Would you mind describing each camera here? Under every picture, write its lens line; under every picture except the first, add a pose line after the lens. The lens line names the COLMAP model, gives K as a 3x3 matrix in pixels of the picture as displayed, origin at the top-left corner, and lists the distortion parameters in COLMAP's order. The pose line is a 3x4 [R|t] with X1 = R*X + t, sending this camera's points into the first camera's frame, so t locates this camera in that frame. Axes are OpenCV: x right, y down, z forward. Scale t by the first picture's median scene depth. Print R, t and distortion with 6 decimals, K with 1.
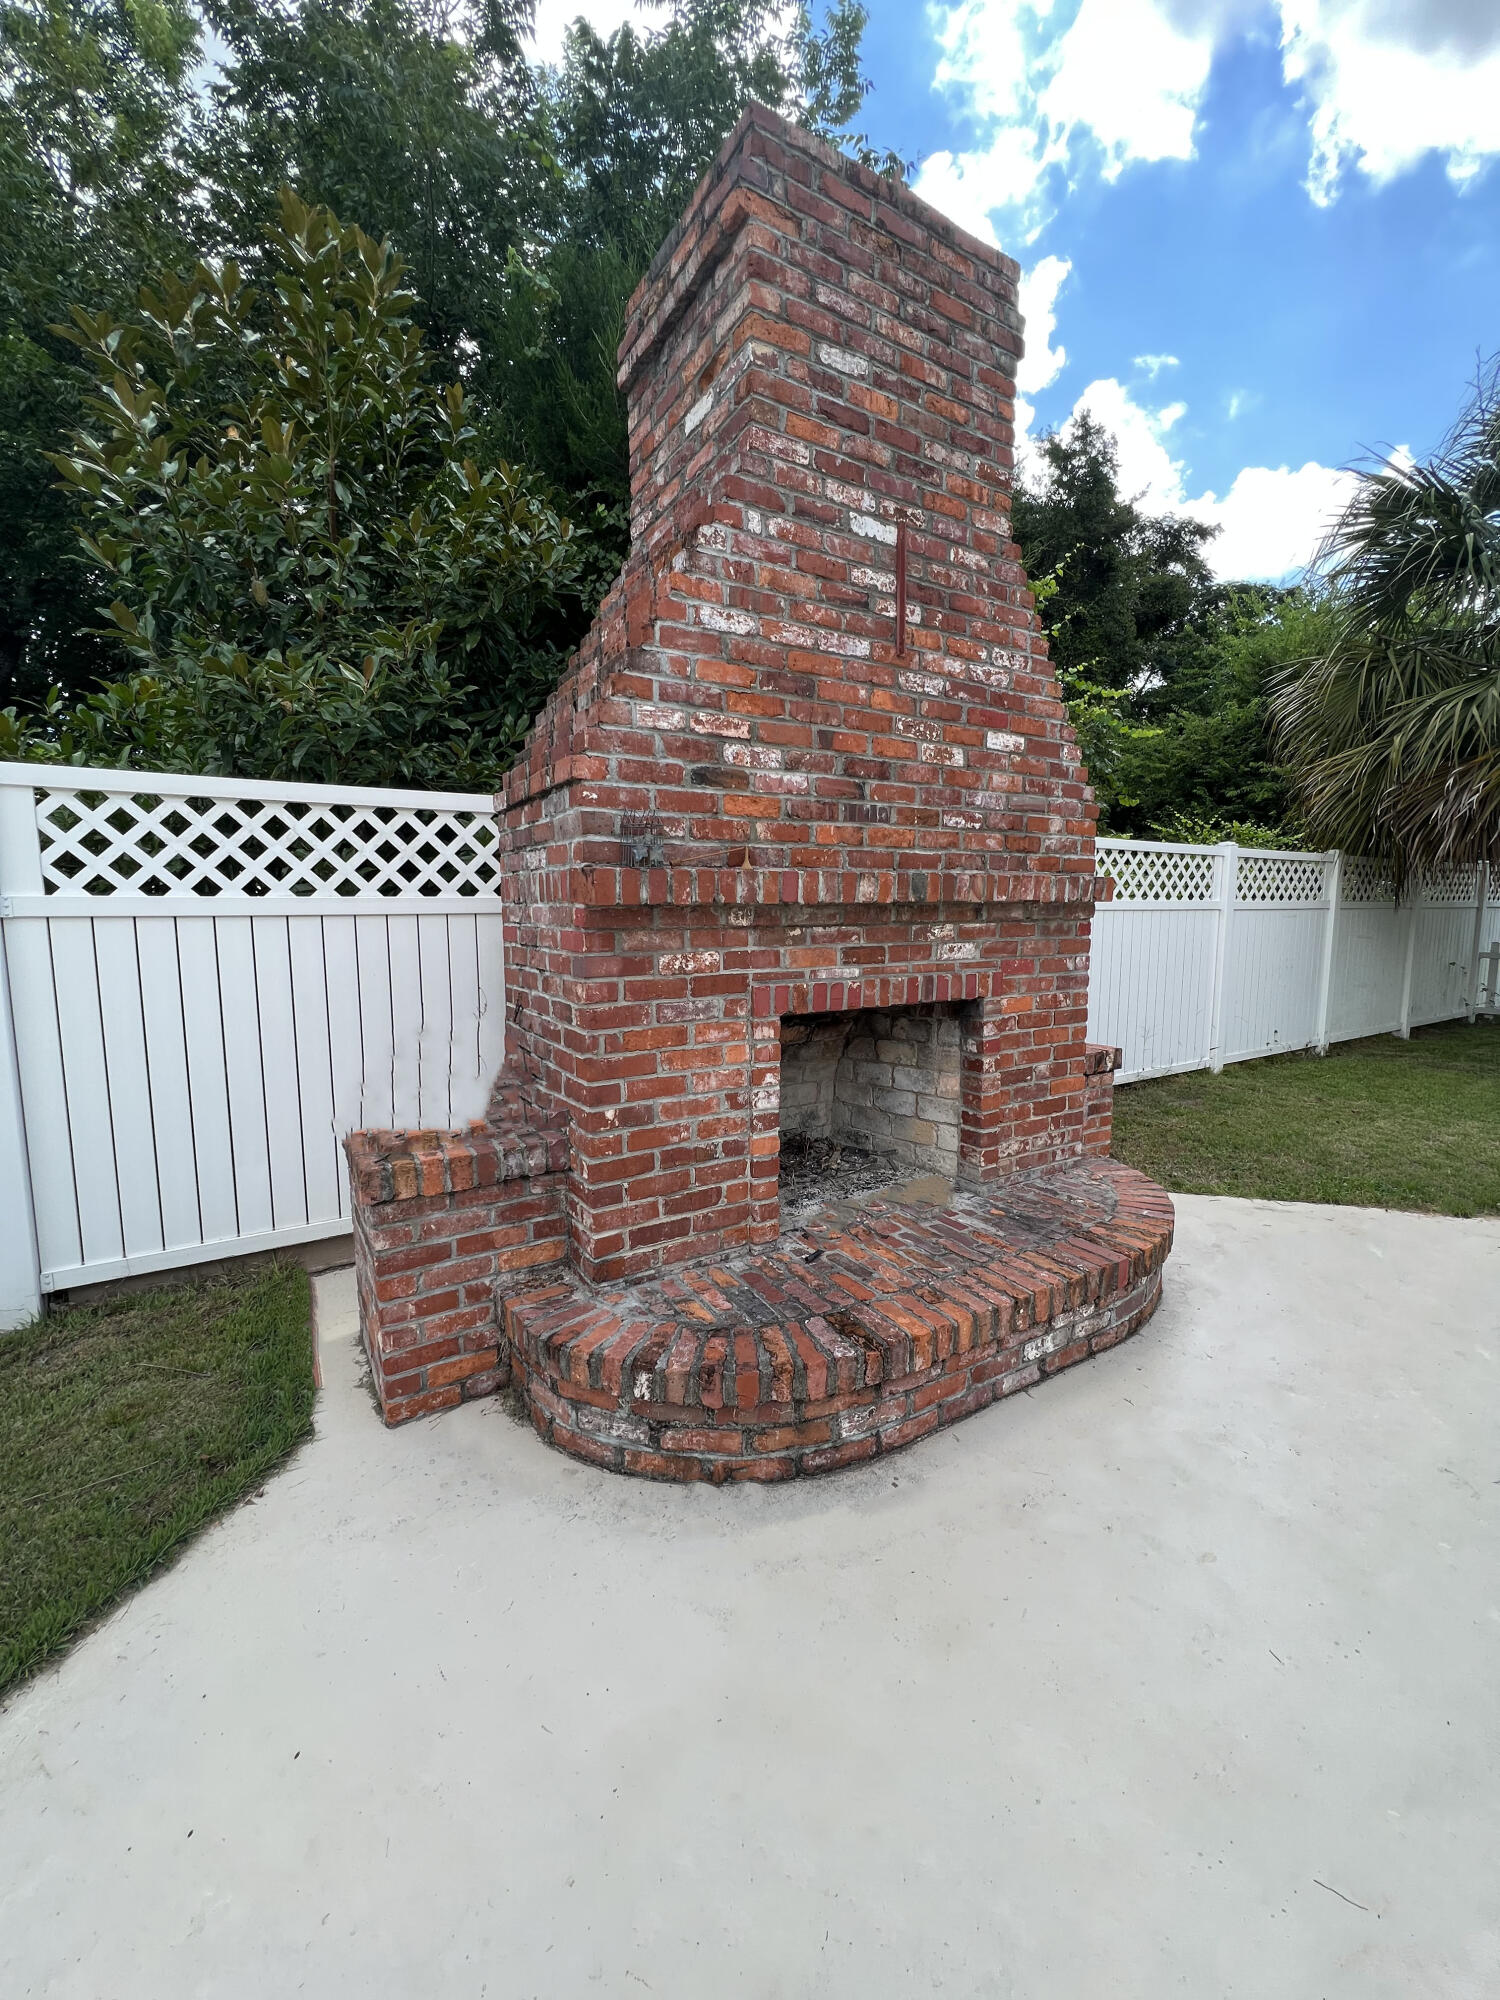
lens RADIAL K [[800.1, 0, 750.0], [0, 800.1, 1000.0], [0, 0, 1]] dist [0.000102, 0.000010]
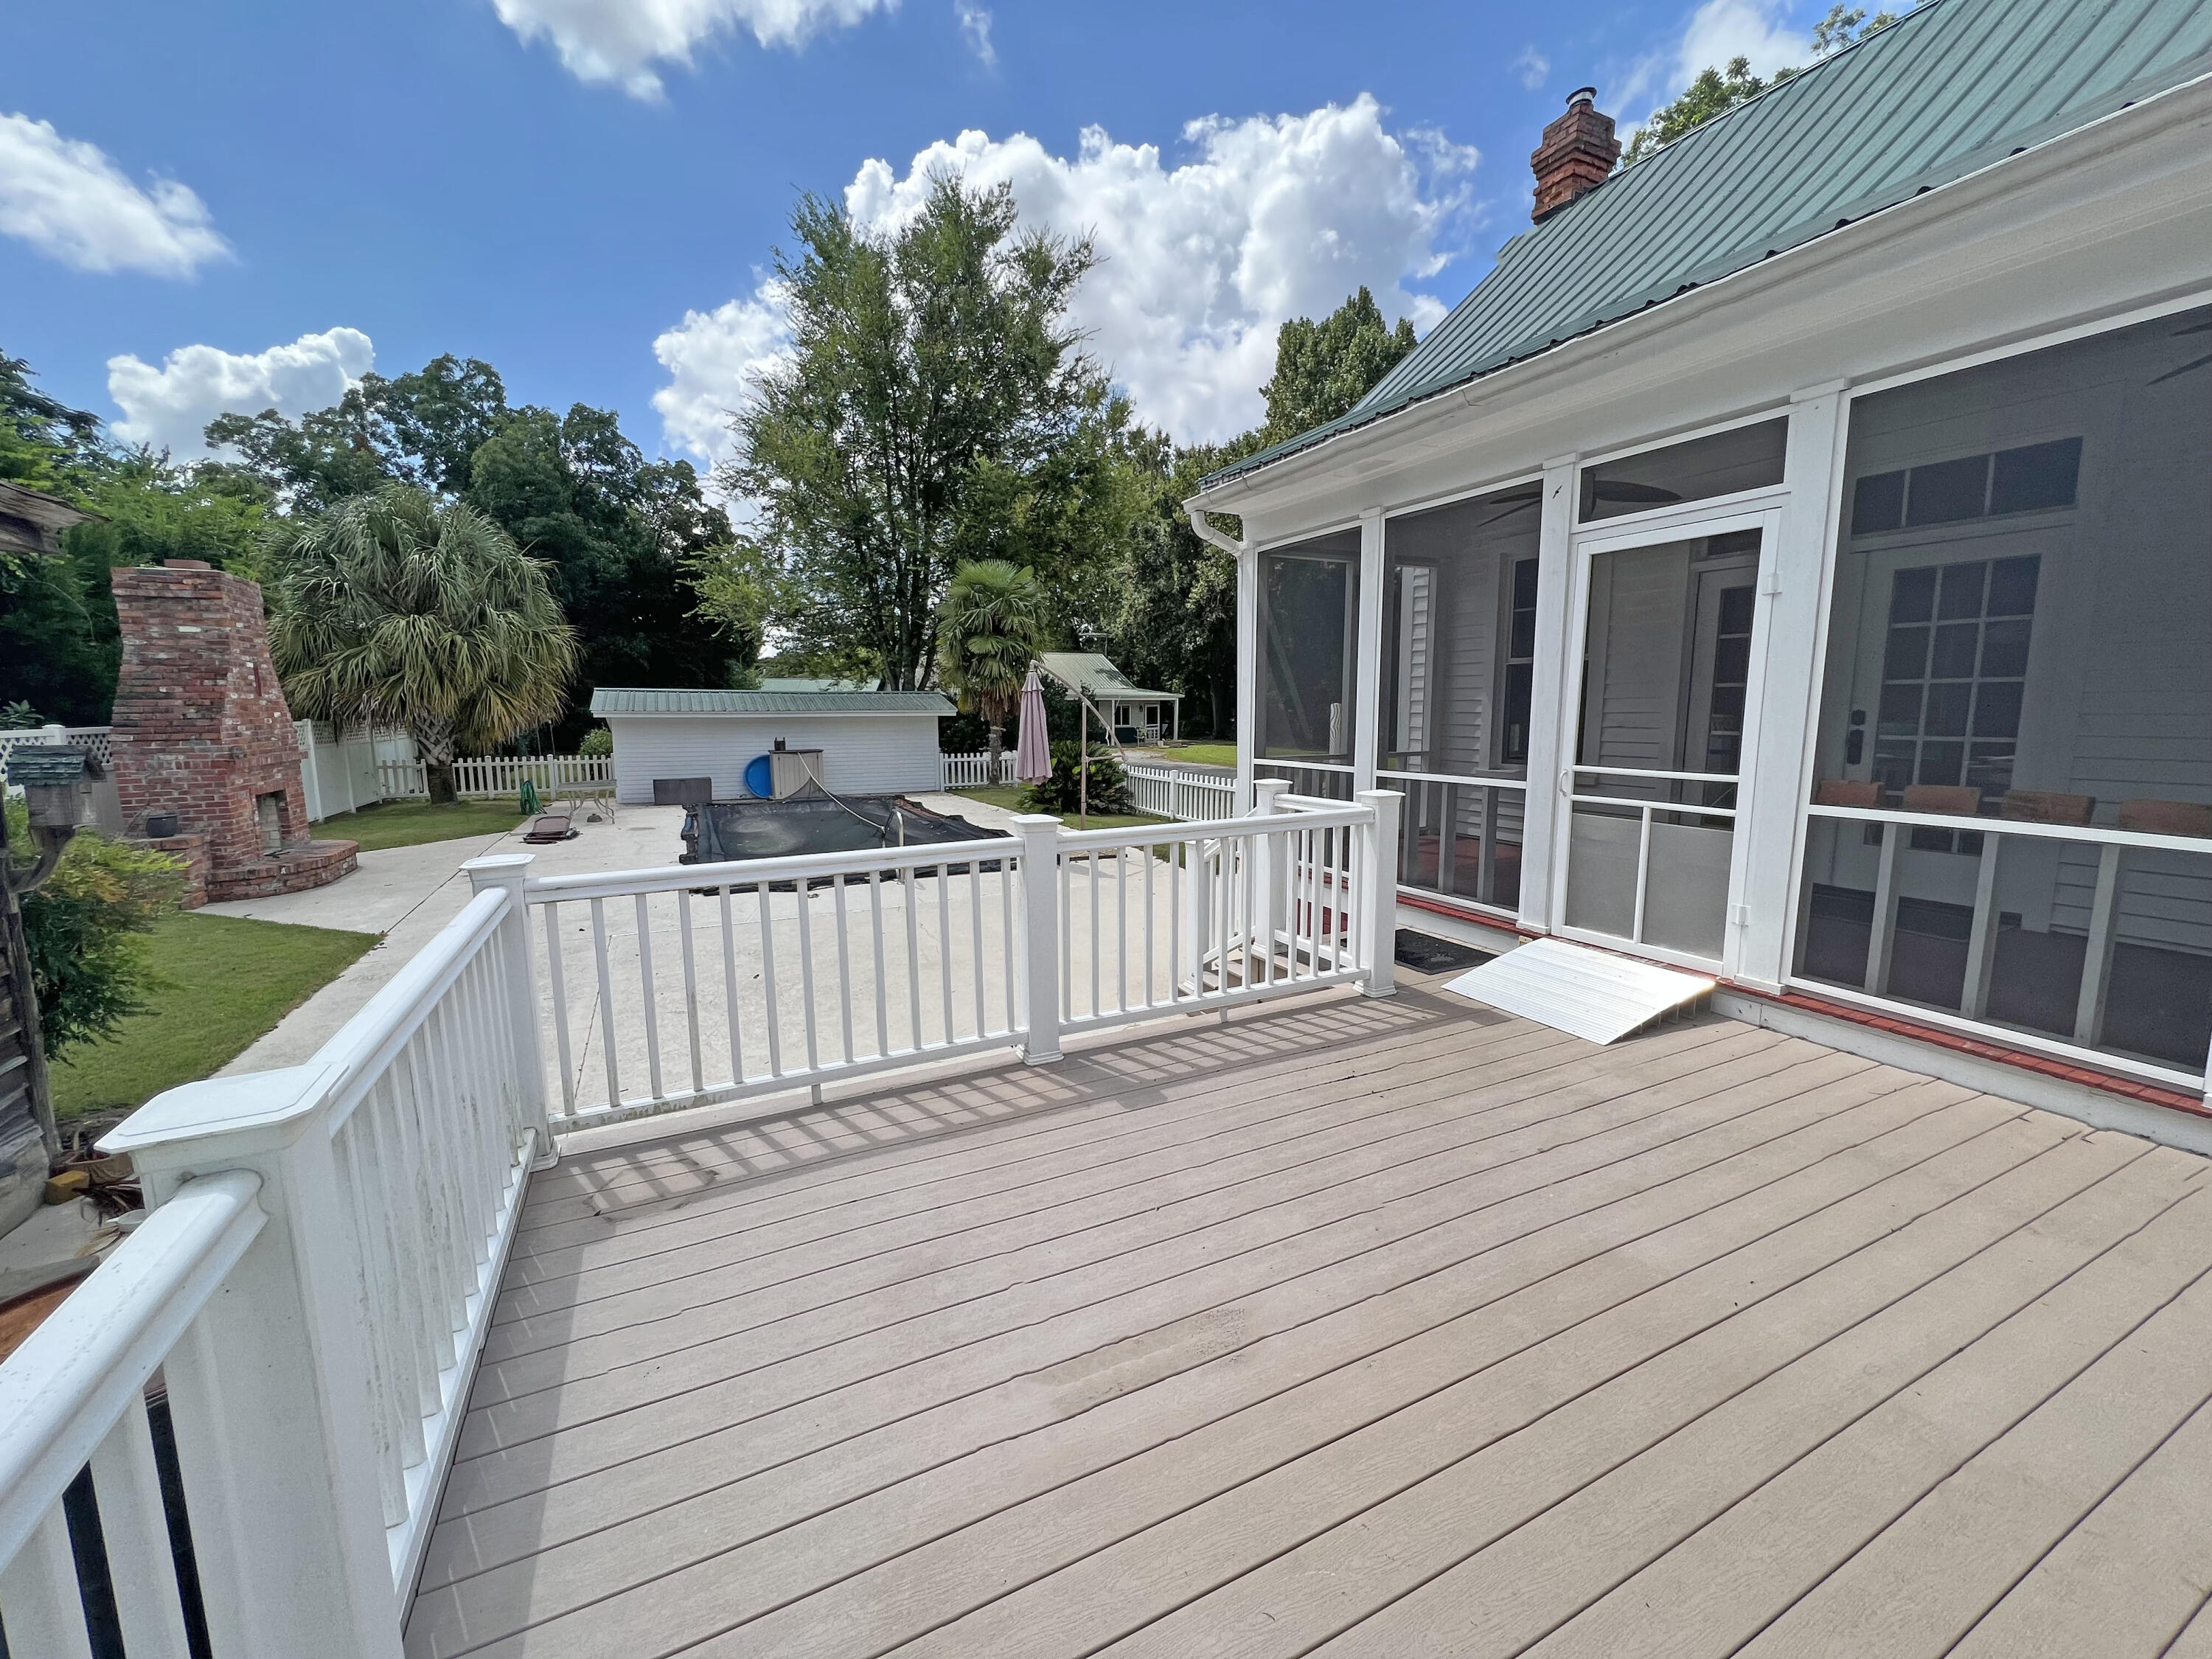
lens RADIAL K [[884.9, 0, 1106.0], [0, 884.9, 829.5], [0, 0, 1]] dist [0.000102, 0.000010]
pose [[0.103990, -0.131729, 0.985816, -1.884127], [0.114607, 0.986175, 0.119687, 0.070531], [-0.987953, 0.100536, 0.117649, -1.756264]]
